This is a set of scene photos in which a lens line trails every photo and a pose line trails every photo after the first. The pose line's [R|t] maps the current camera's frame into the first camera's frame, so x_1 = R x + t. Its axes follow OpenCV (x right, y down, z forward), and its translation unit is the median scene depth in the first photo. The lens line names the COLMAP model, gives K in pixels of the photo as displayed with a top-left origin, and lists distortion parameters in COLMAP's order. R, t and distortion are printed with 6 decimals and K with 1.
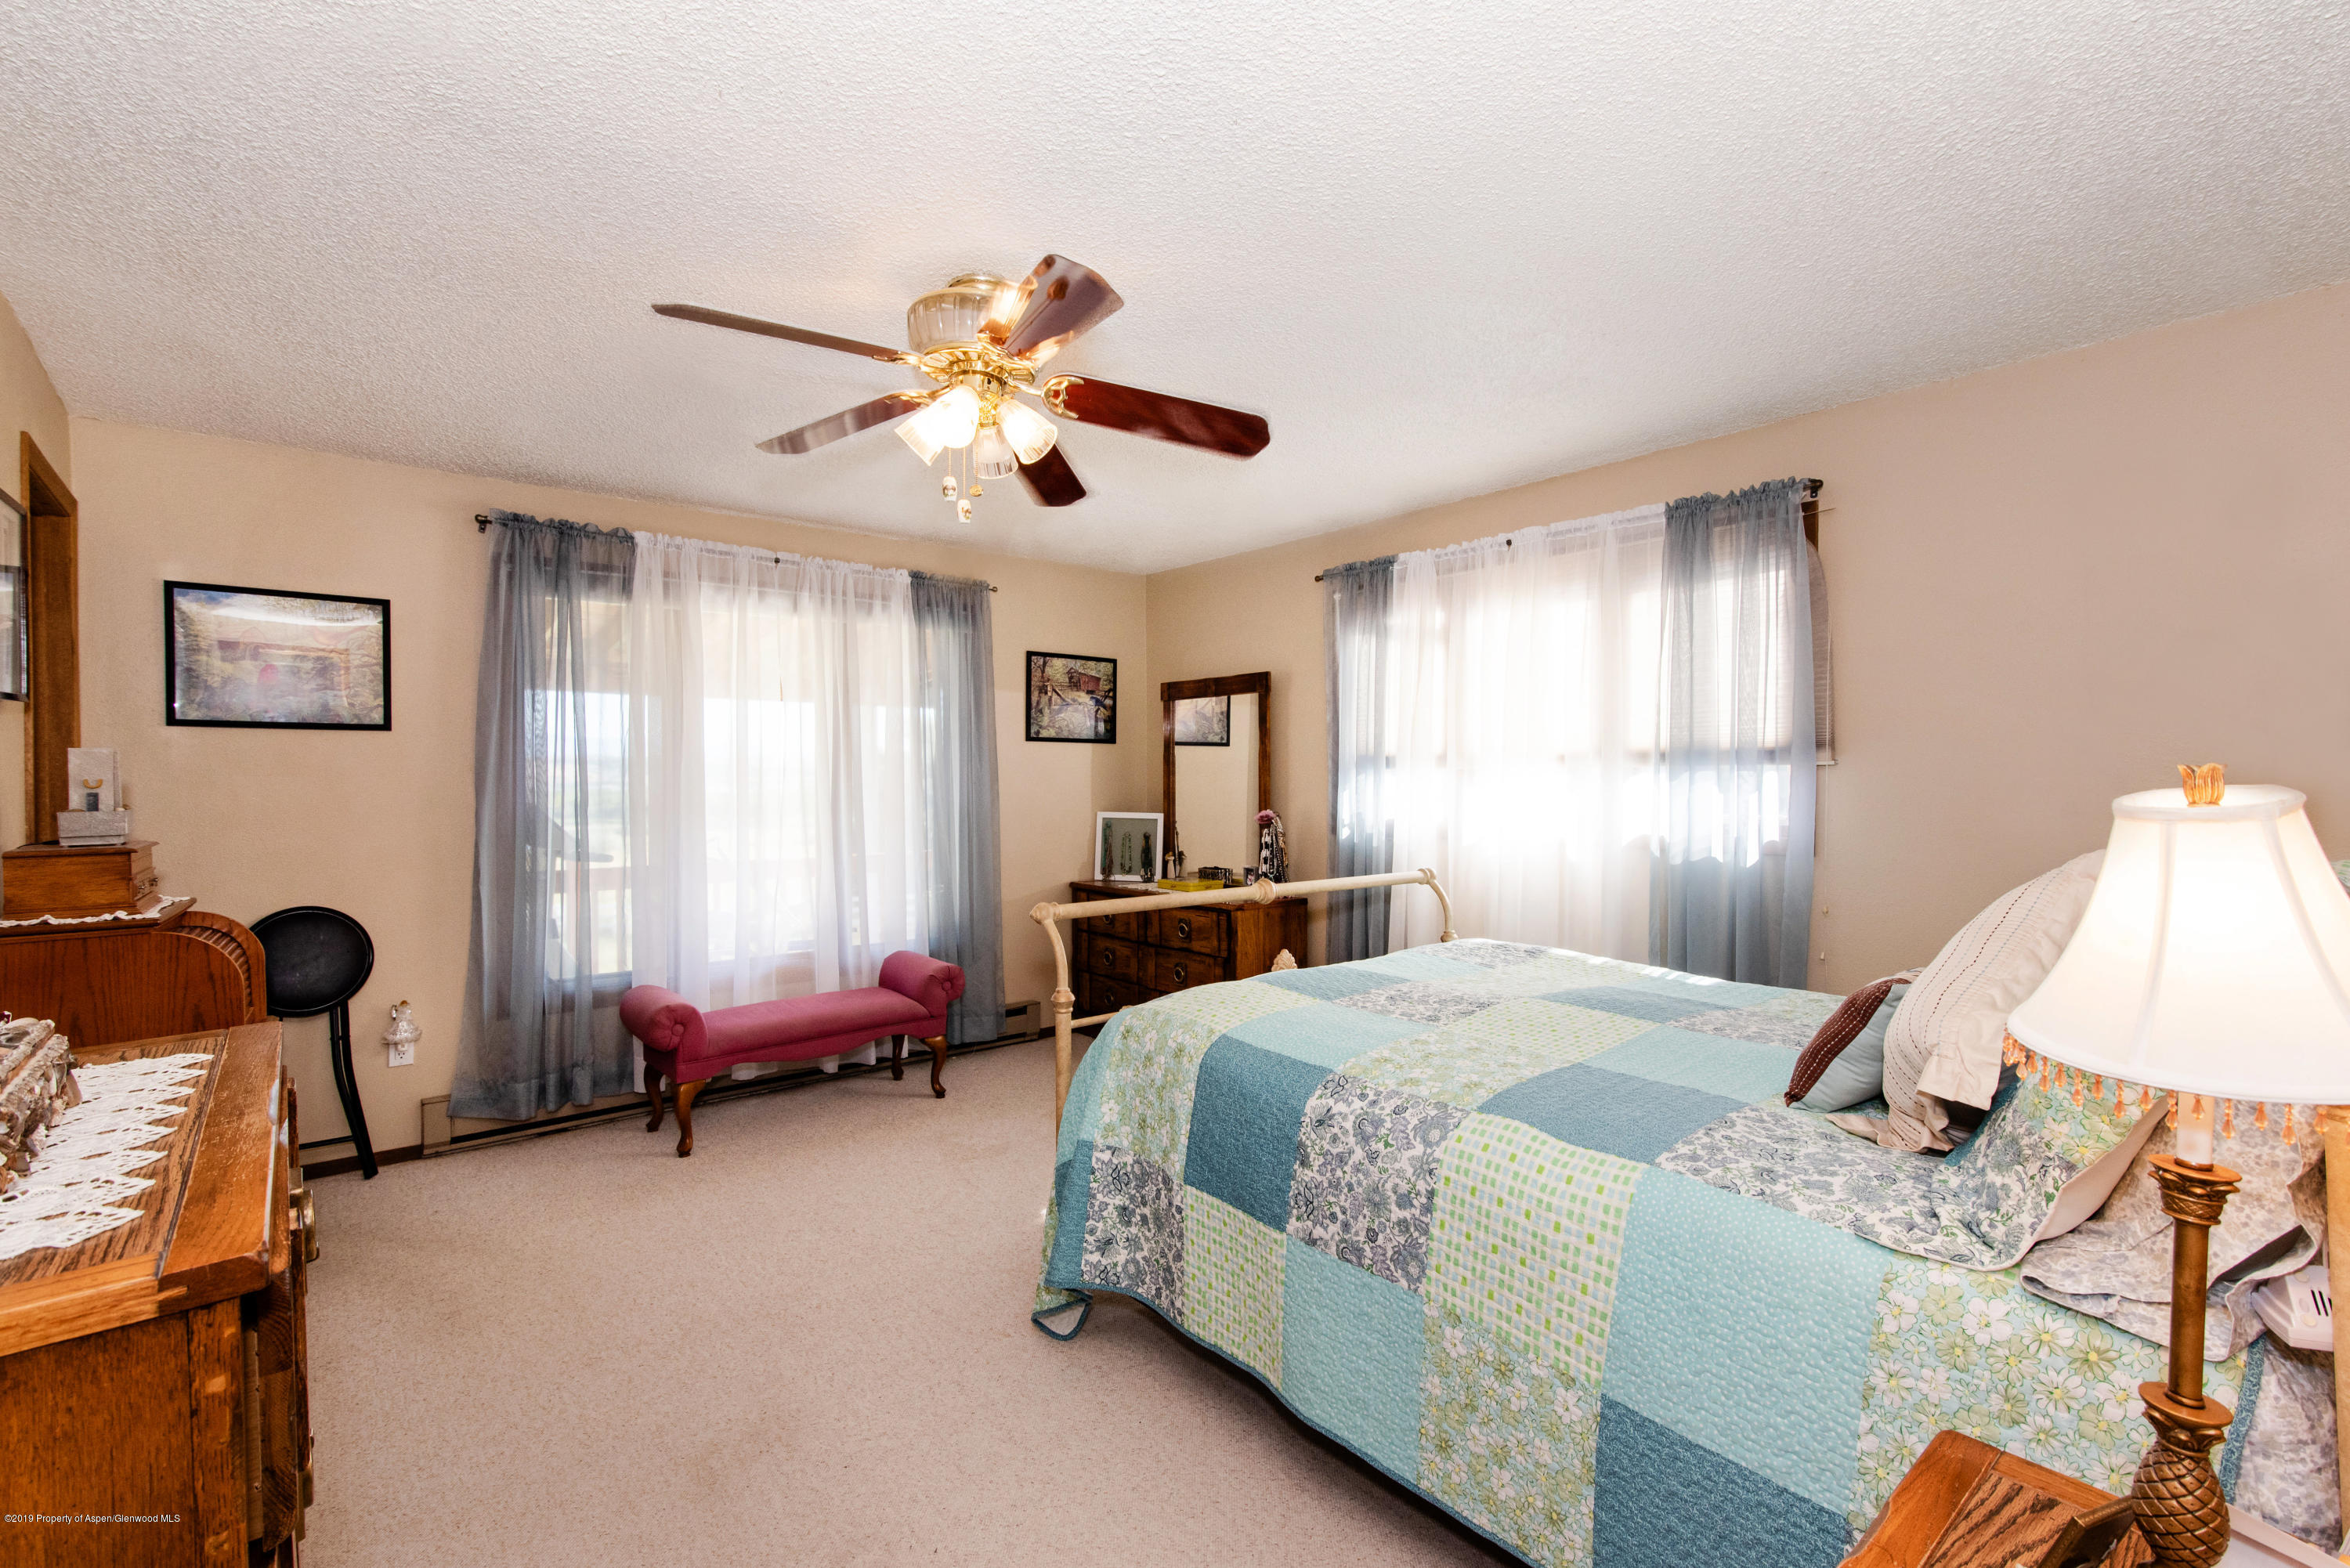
lens RADIAL K [[1062.7, 0, 1178.9], [0, 1062.7, 788.5], [0, 0, 1]] dist [0.016423, -0.001966]
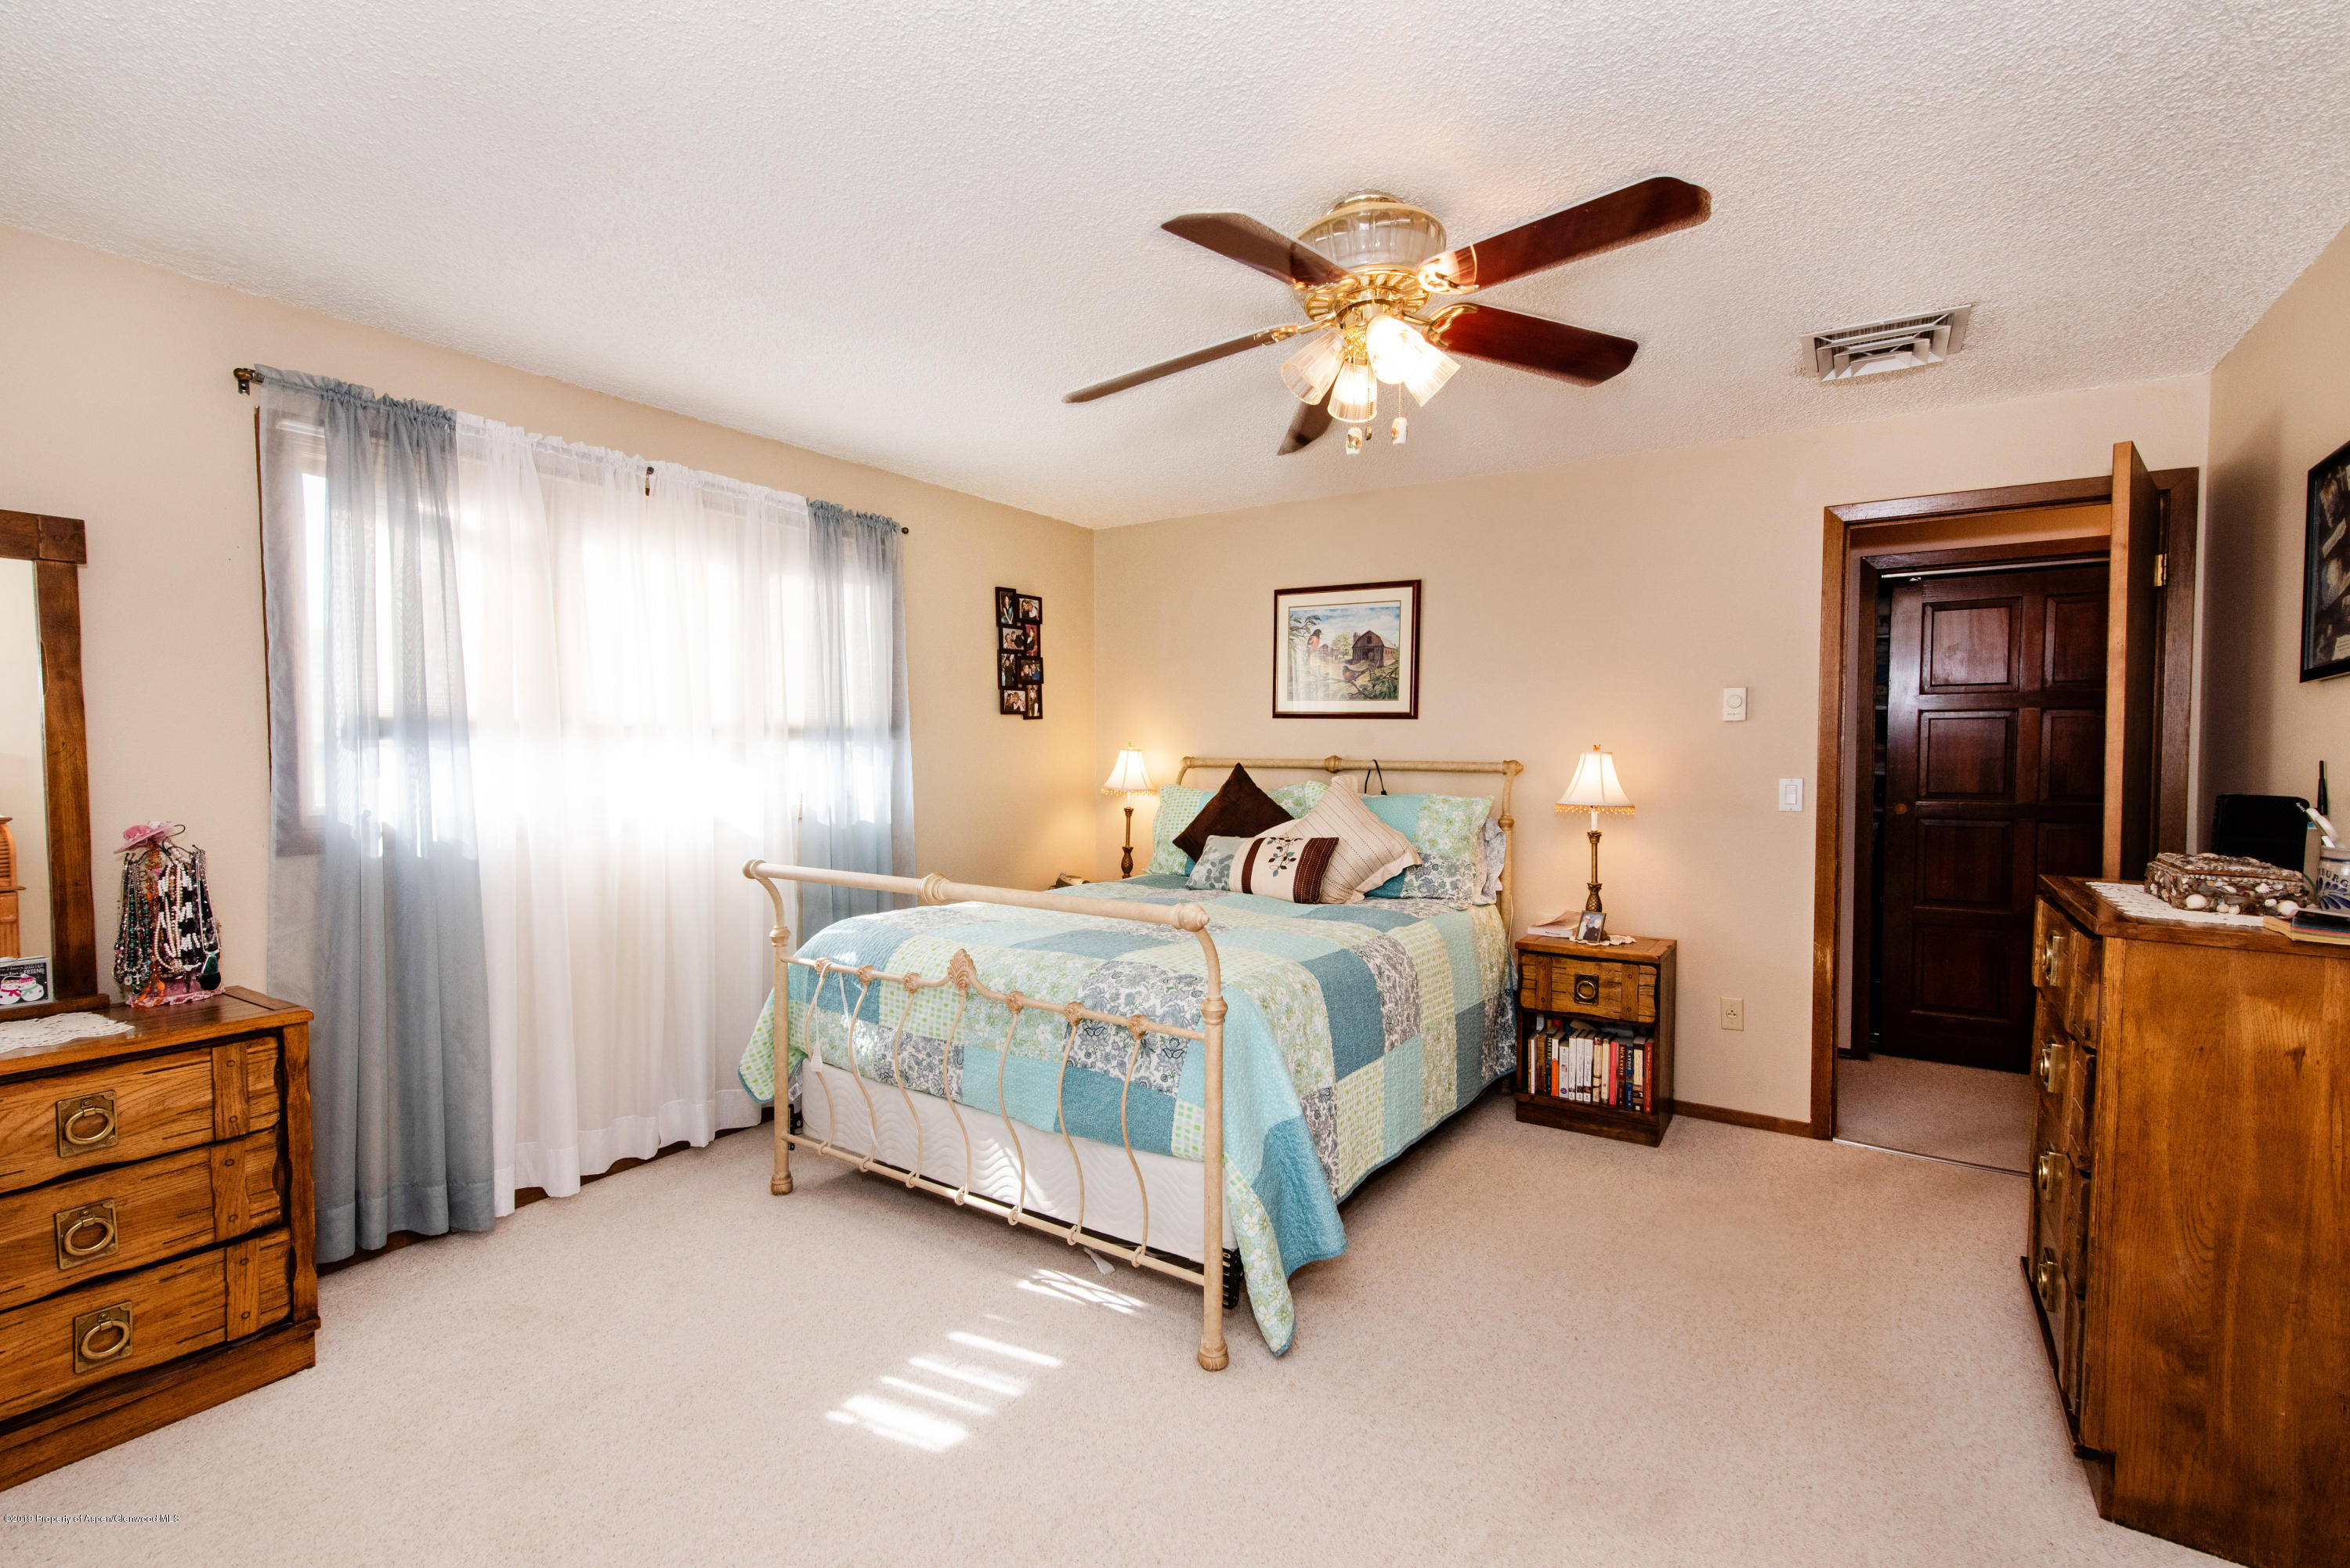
lens RADIAL K [[1062.7, 0, 1175.5], [0, 1062.7, 786.8], [0, 0, 1]] dist [0.016423, -0.001966]
pose [[-0.299130, -0.036372, 0.953519, -0.668002], [0.011753, 0.999057, 0.041797, -0.015087], [-0.954140, 0.023710, -0.298420, 0.932119]]
